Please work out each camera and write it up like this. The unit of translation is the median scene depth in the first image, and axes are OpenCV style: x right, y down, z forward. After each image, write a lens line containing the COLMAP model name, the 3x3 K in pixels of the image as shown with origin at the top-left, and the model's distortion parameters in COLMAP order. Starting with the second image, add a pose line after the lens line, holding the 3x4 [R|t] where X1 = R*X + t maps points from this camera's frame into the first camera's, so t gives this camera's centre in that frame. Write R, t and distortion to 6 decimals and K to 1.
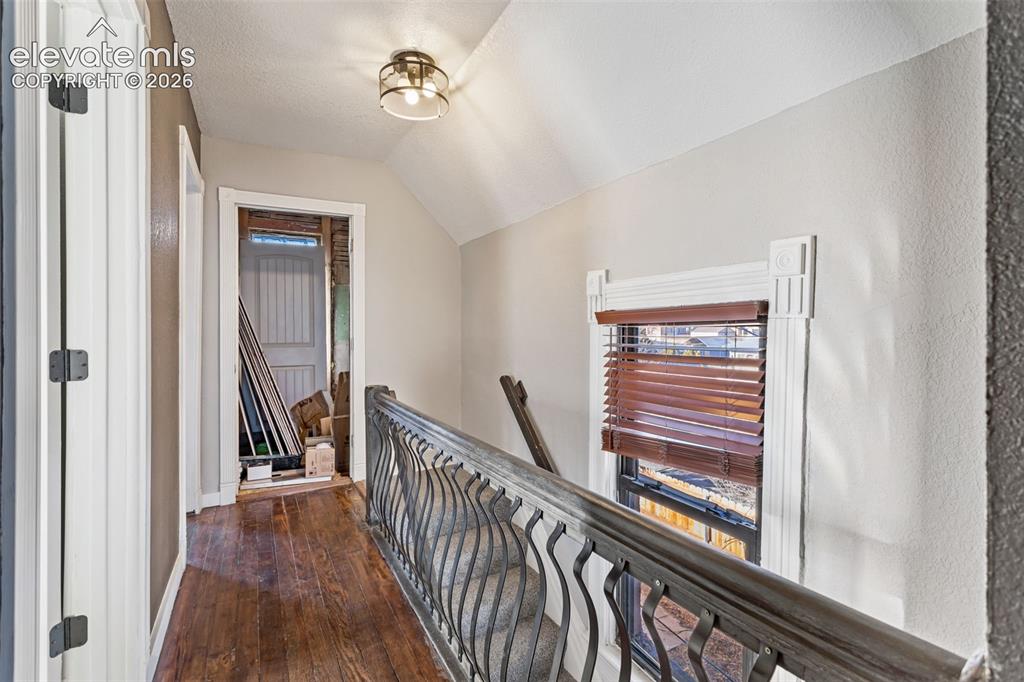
lens RADIAL K [[483.9, 0, 509.7], [0, 483.9, 337.4], [0, 0, 1]] dist [-0.002297, 0.001745]
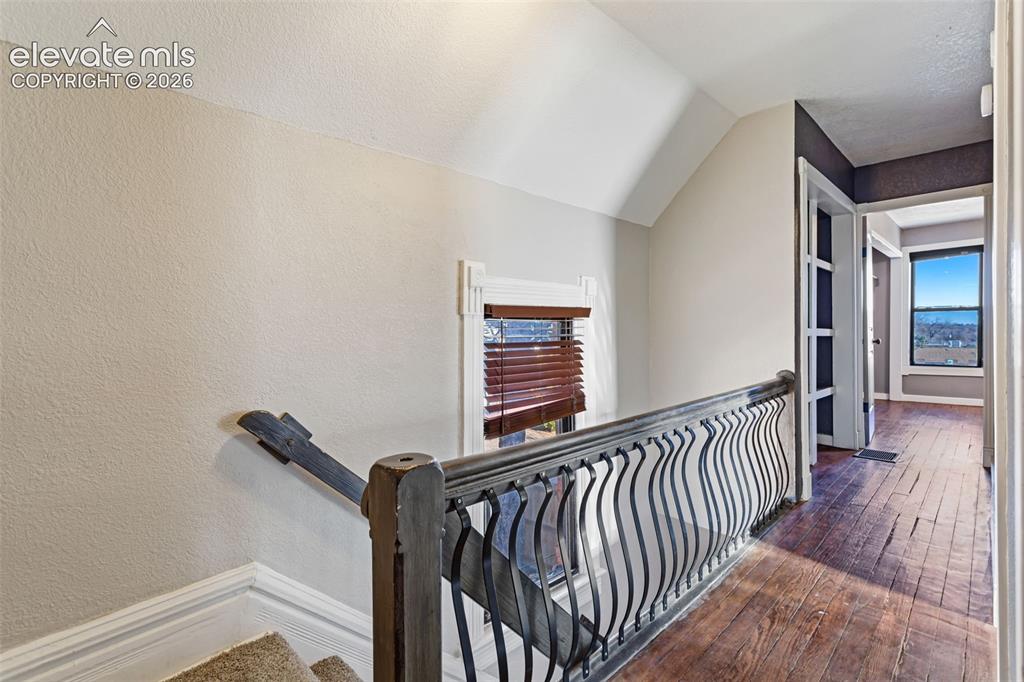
lens RADIAL K [[483.9, 0, 512.0], [0, 483.9, 338.5], [0, 0, 1]] dist [-0.002297, 0.001745]
pose [[-0.299503, -0.020721, 0.953870, -0.982891], [0.010161, 0.999638, 0.024906, -0.008278], [-0.954041, 0.017152, -0.299184, 1.550988]]
